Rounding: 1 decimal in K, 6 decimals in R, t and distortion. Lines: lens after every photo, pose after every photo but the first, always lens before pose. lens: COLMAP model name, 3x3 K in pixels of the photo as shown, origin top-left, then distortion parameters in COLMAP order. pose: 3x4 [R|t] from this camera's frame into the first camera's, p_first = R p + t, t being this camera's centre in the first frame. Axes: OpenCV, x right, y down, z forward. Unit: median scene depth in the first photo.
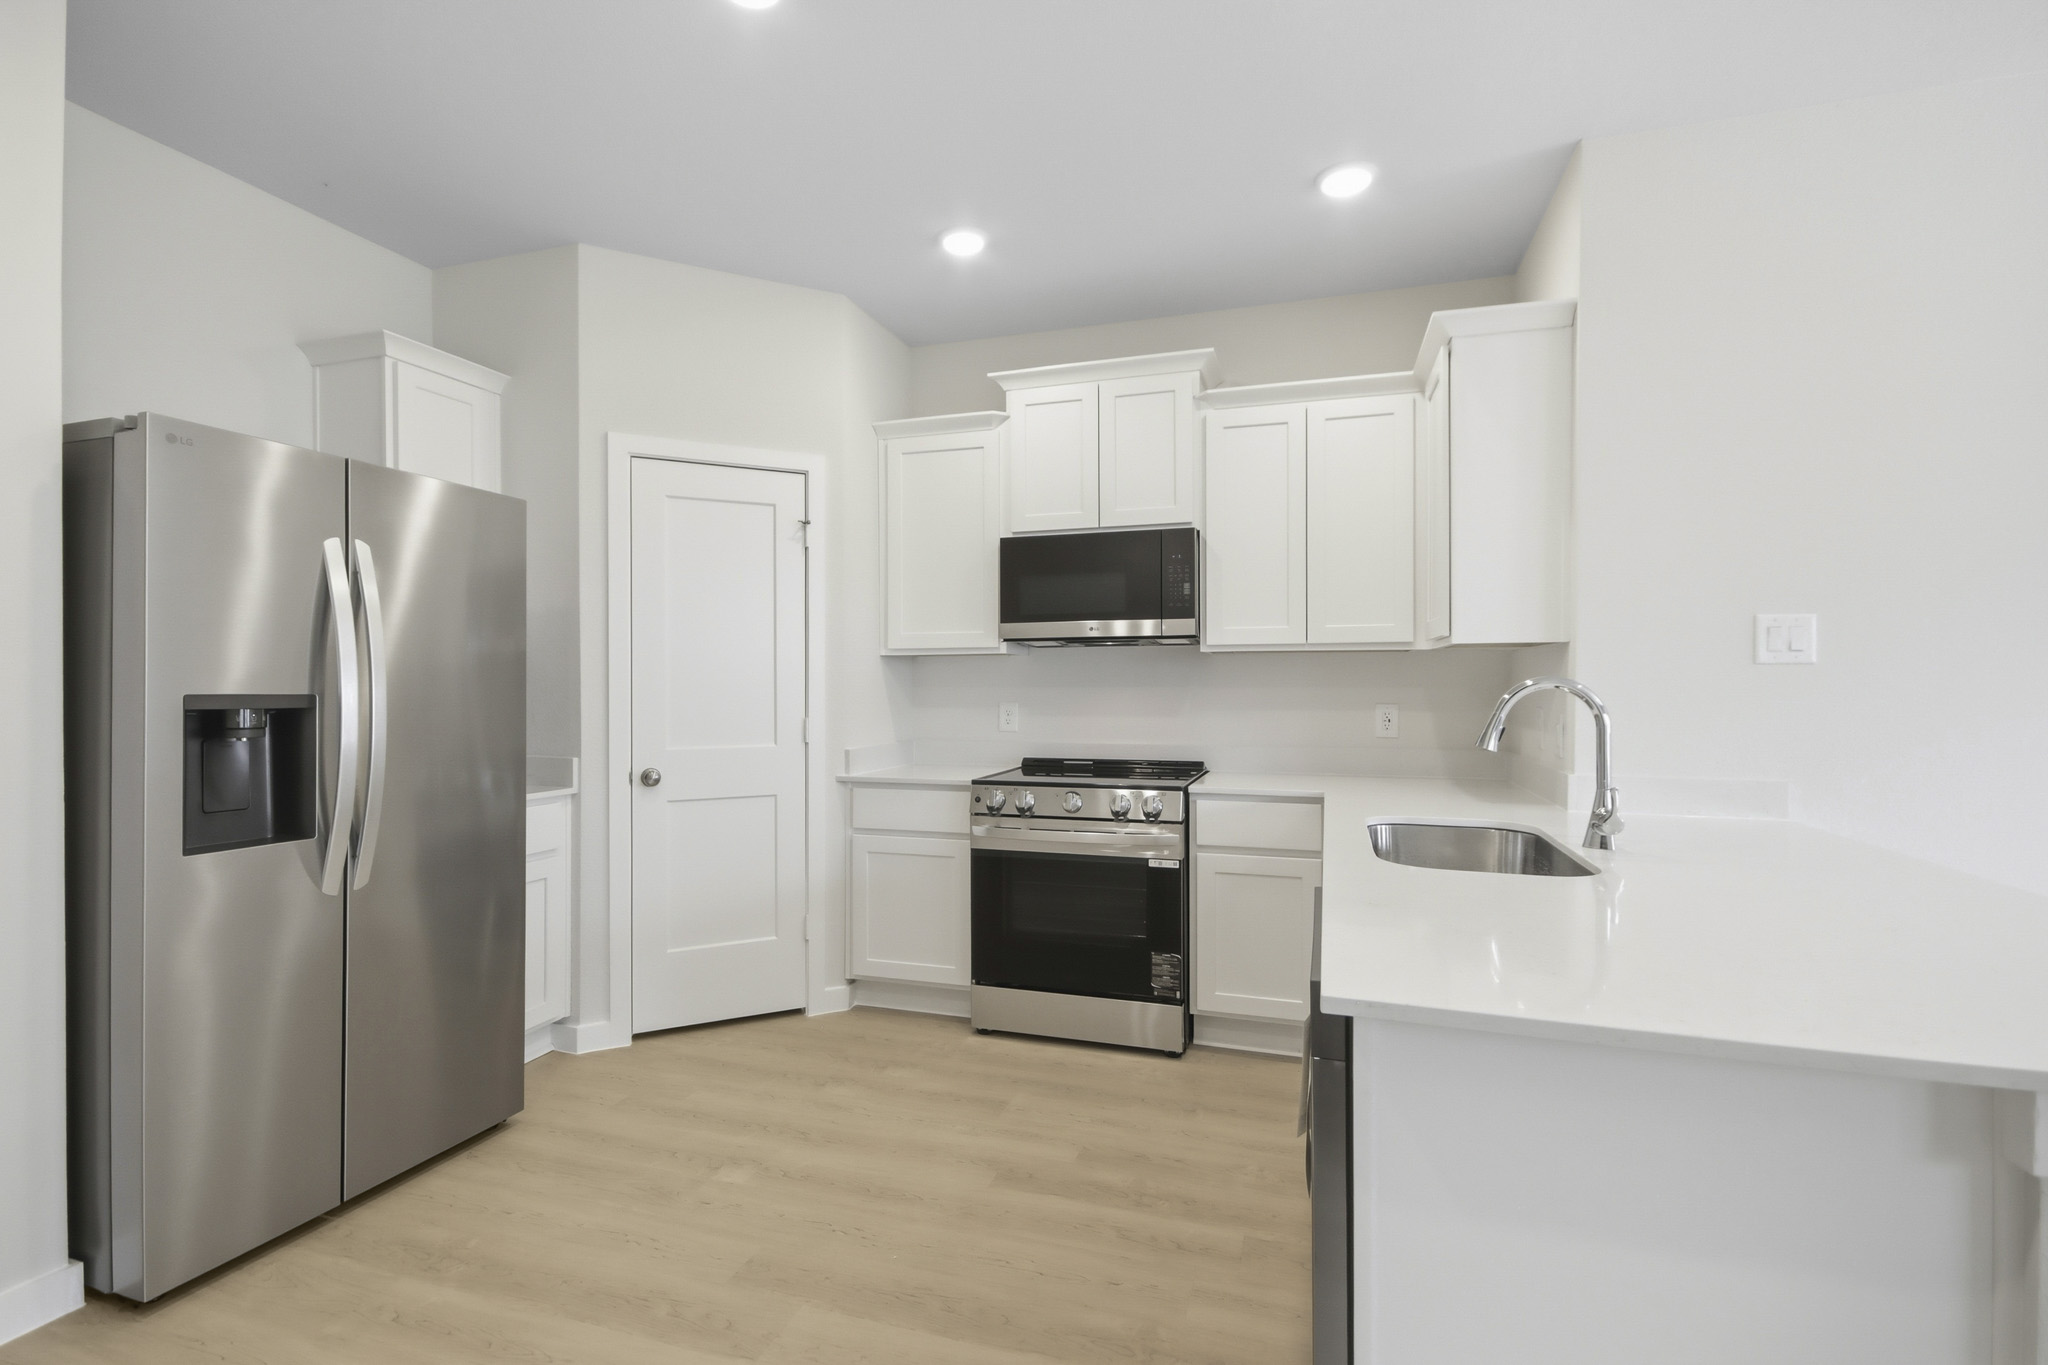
lens RADIAL K [[942.8, 0, 1024.0], [0, 942.8, 682.5], [0, 0, 1]] dist [-0.003054, -0.000344]
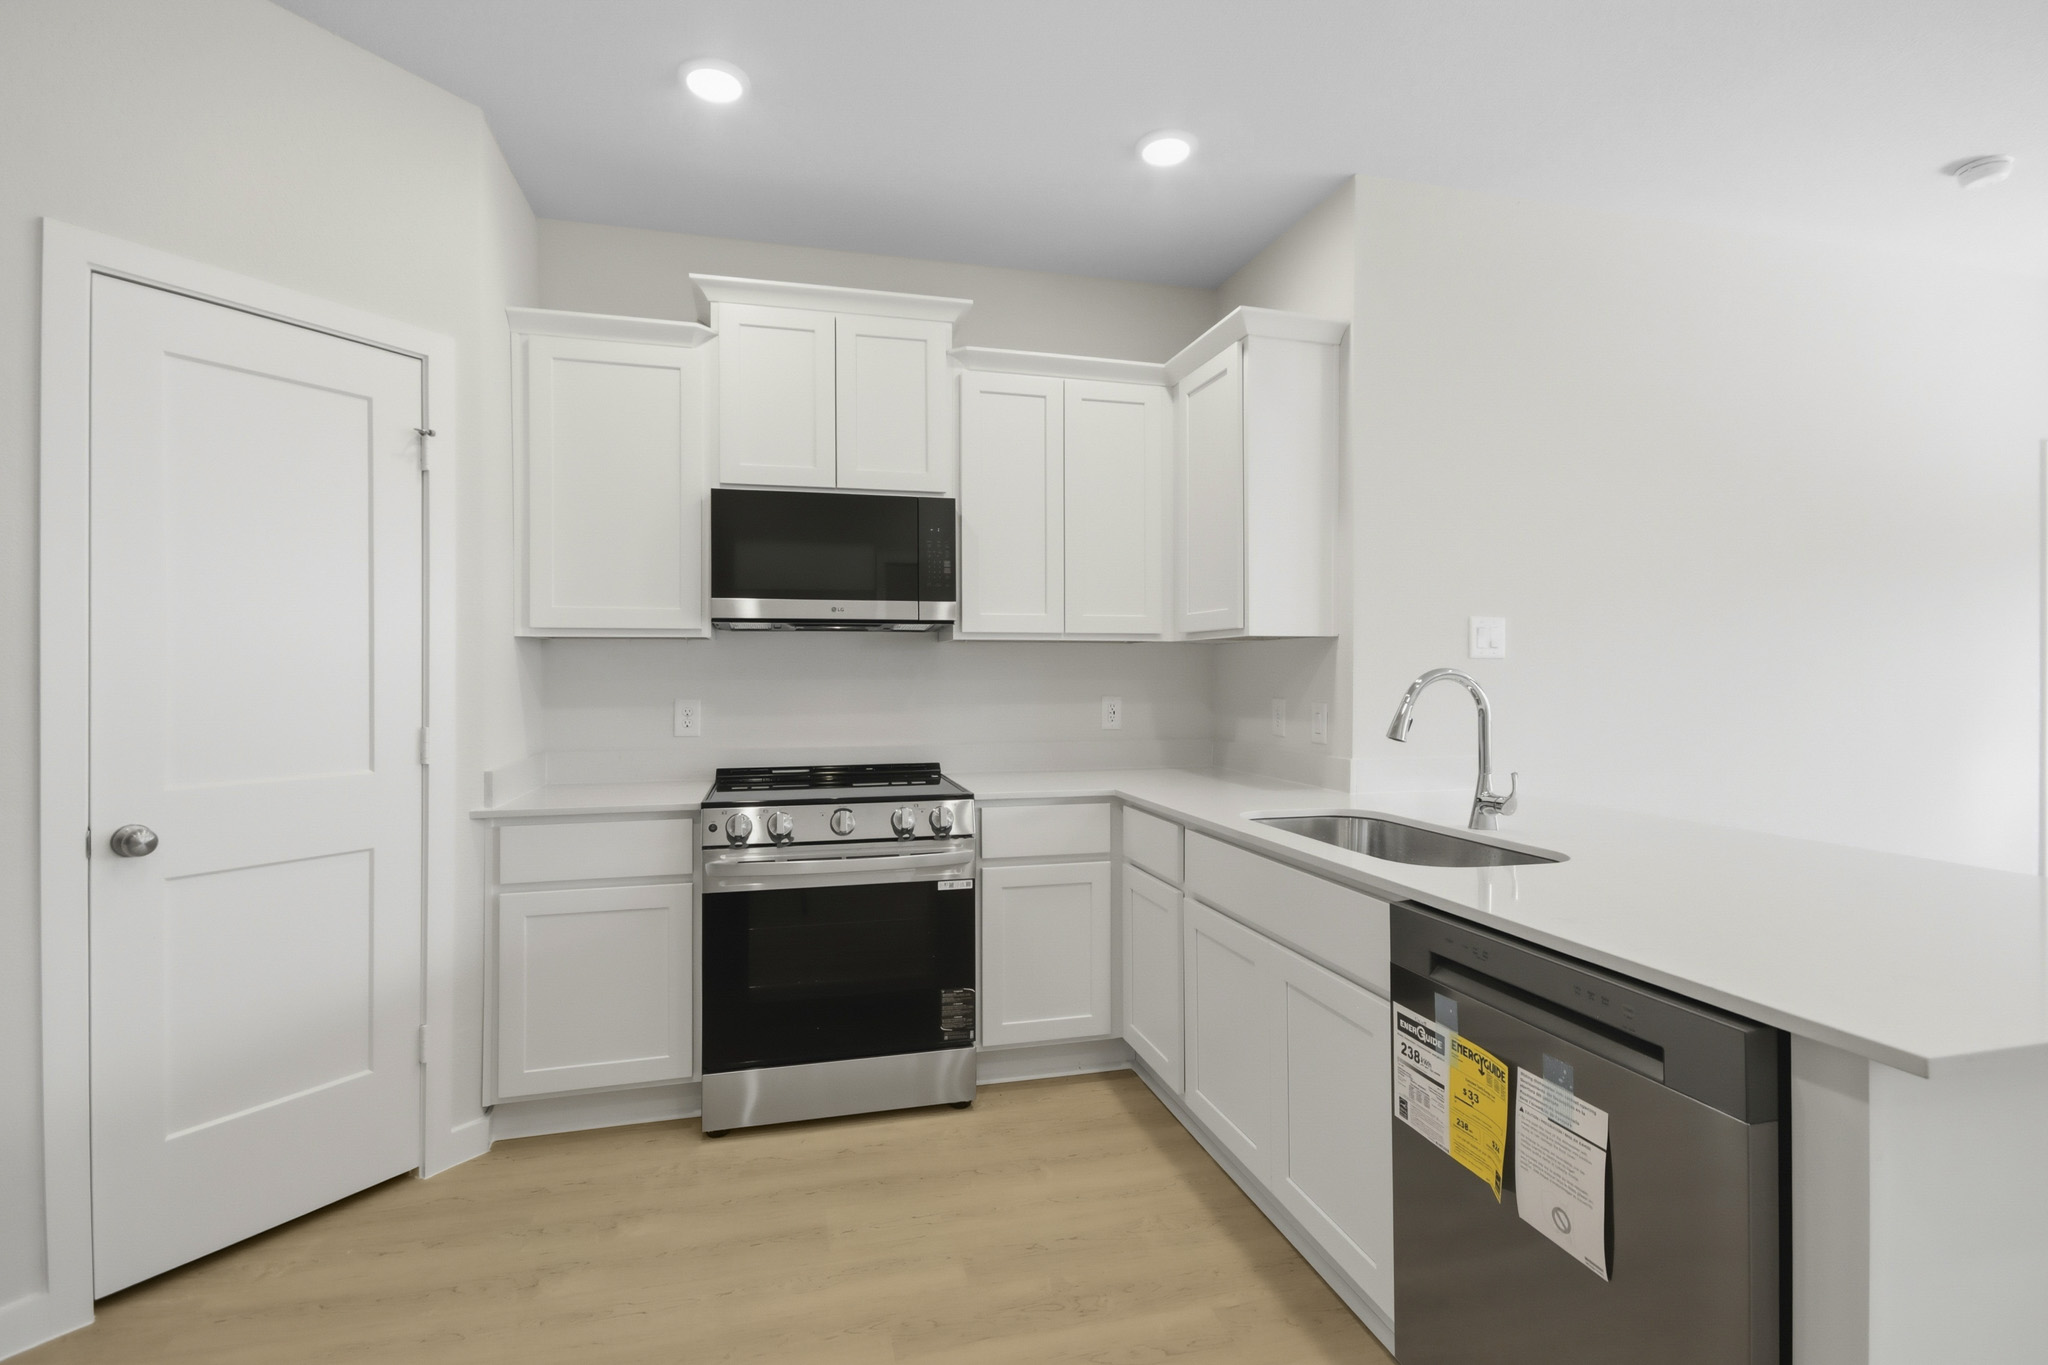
lens RADIAL K [[941.4, 0, 1020.2], [0, 941.4, 674.5], [0, 0, 1]] dist [0.018642, -0.009367]
pose [[0.846829, -0.000257, 0.531865, -0.248002], [0.000501, 1.000000, -0.000314, 0.000491], [-0.531865, 0.000533, 0.846829, 0.228903]]
